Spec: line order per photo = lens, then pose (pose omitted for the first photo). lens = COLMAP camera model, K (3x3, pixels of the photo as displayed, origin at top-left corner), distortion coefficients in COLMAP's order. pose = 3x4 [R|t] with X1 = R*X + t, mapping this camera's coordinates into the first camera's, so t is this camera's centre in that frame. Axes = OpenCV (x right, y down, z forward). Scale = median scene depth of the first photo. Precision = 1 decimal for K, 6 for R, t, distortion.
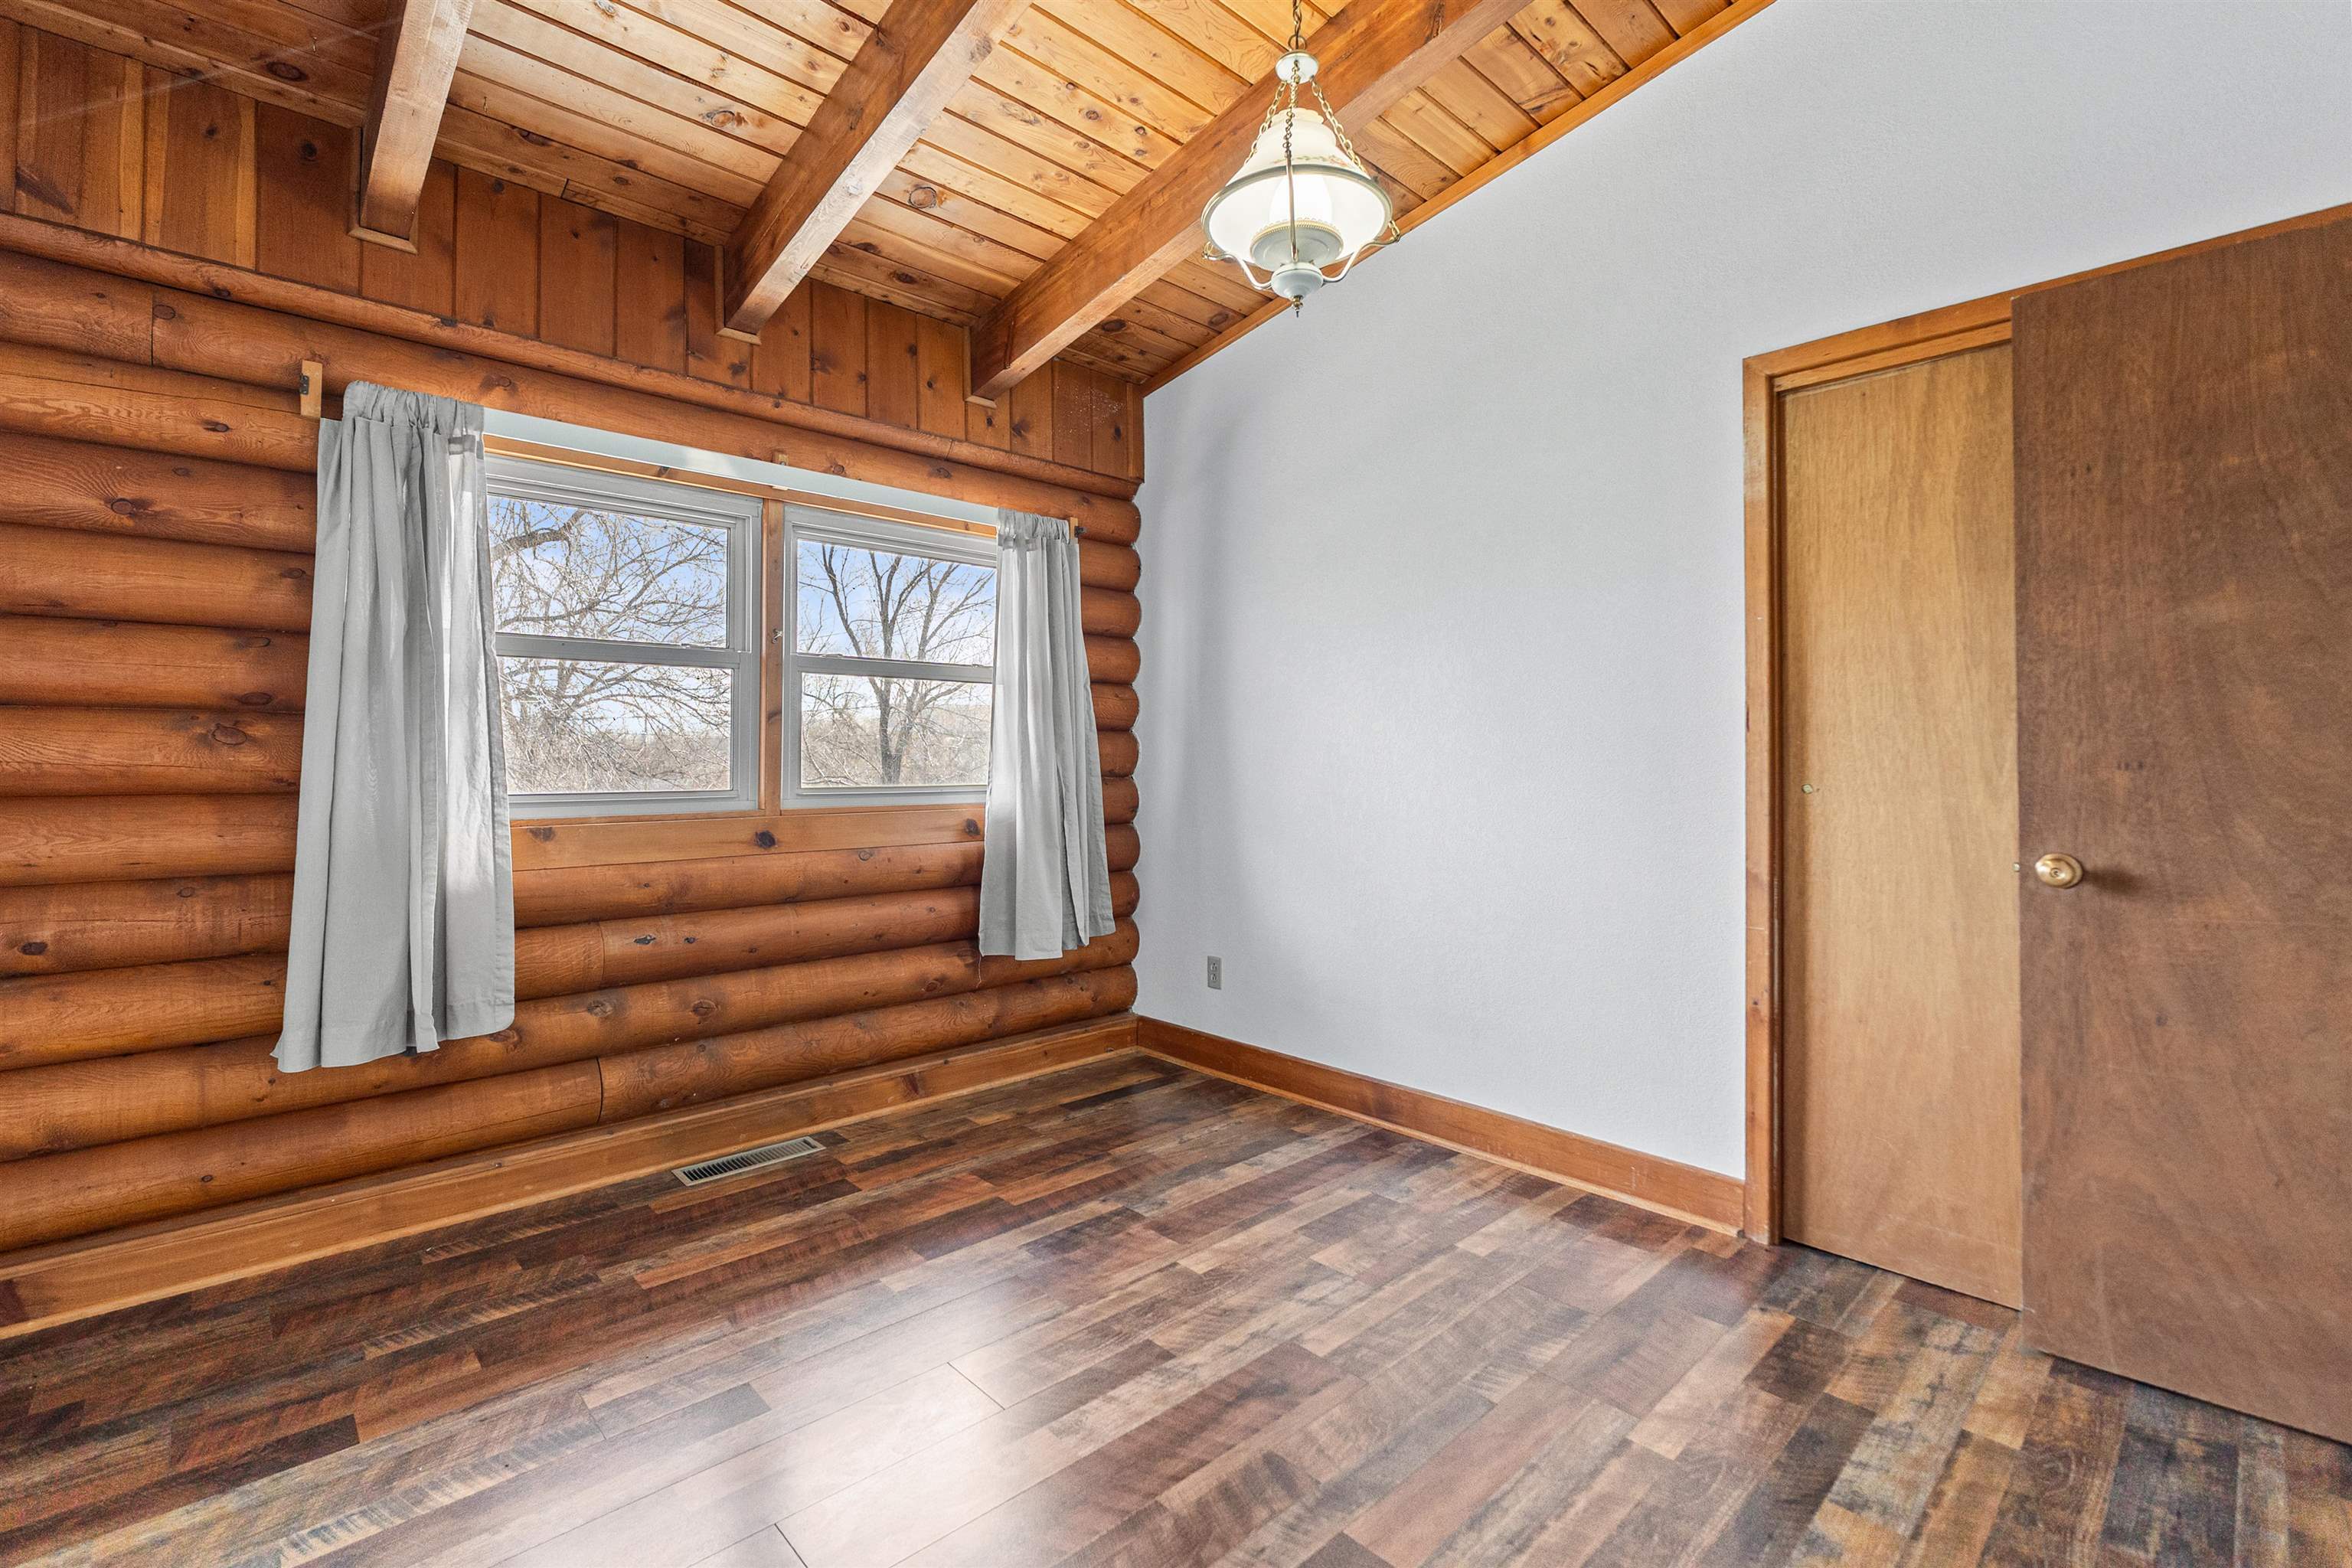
lens RADIAL K [[998.7, 0, 1206.7], [0, 998.7, 735.5], [0, 0, 1]] dist [0.001408, 0.001419]
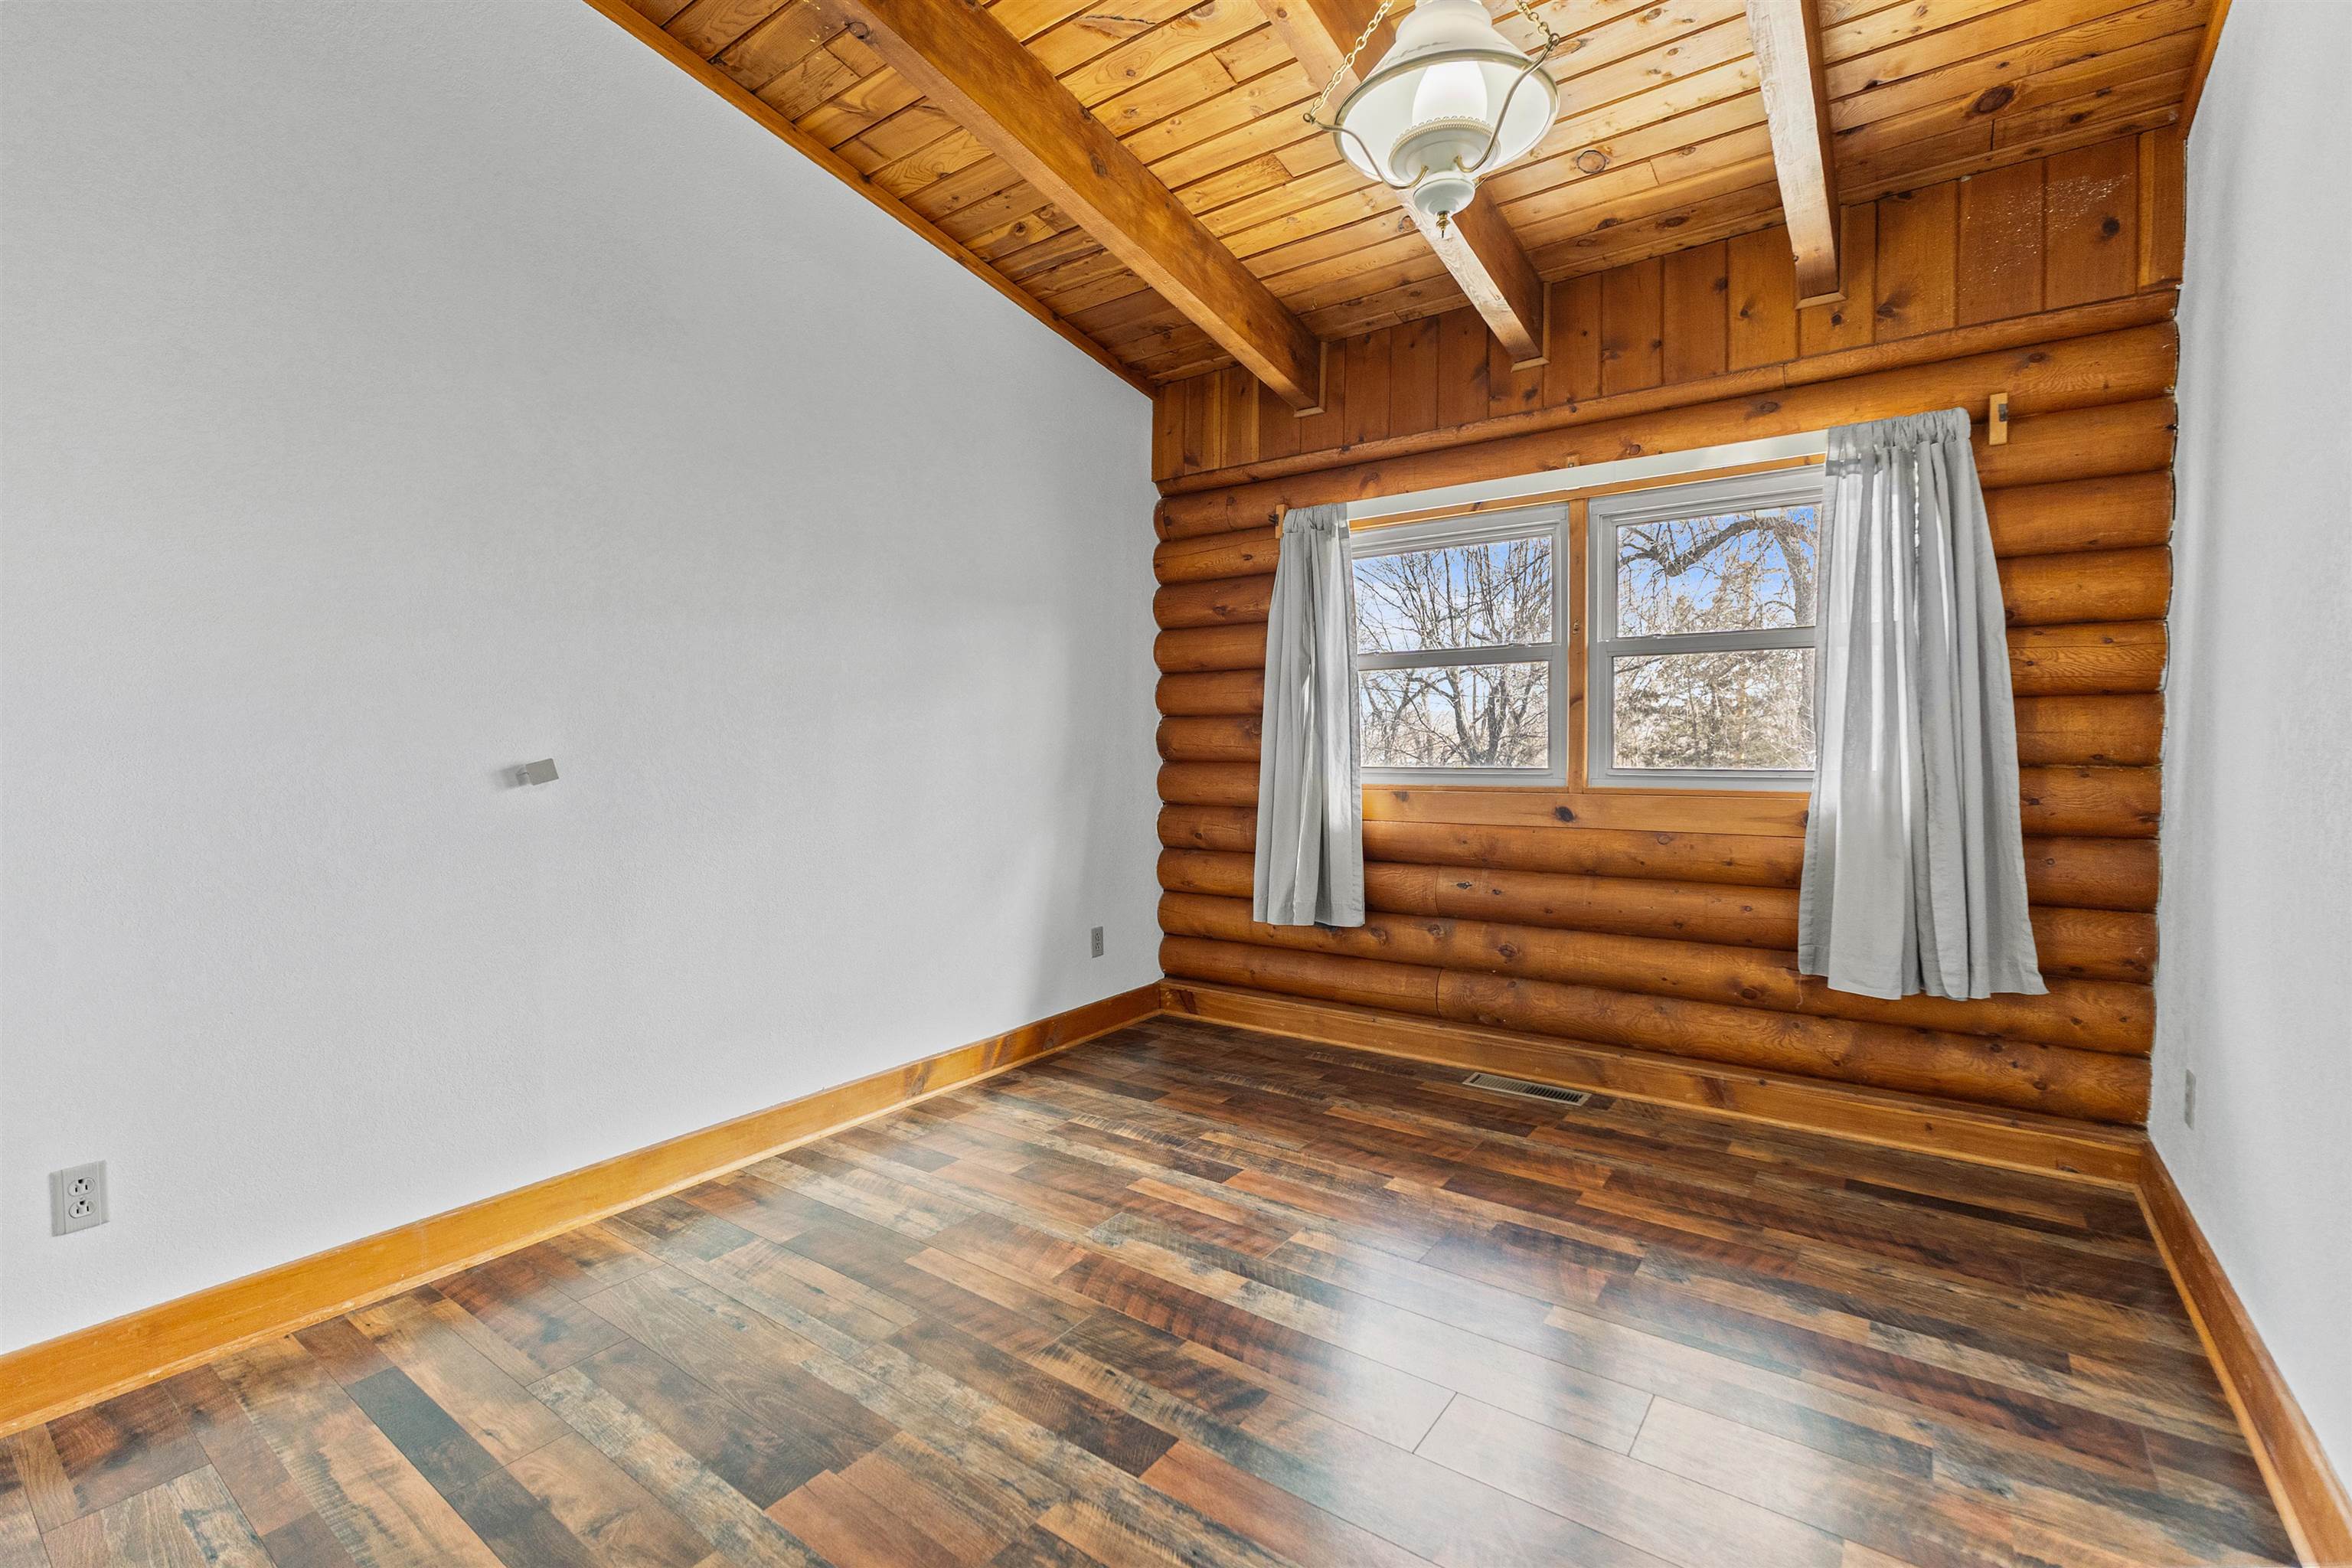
lens RADIAL K [[998.7, 0, 1173.8], [0, 998.7, 762.3], [0, 0, 1]] dist [0.001408, 0.001419]
pose [[0.218552, 0.021562, -0.975587, 0.581943], [0.031868, 0.999065, 0.029220, 0.000959], [0.975305, -0.037476, 0.217661, 0.372319]]
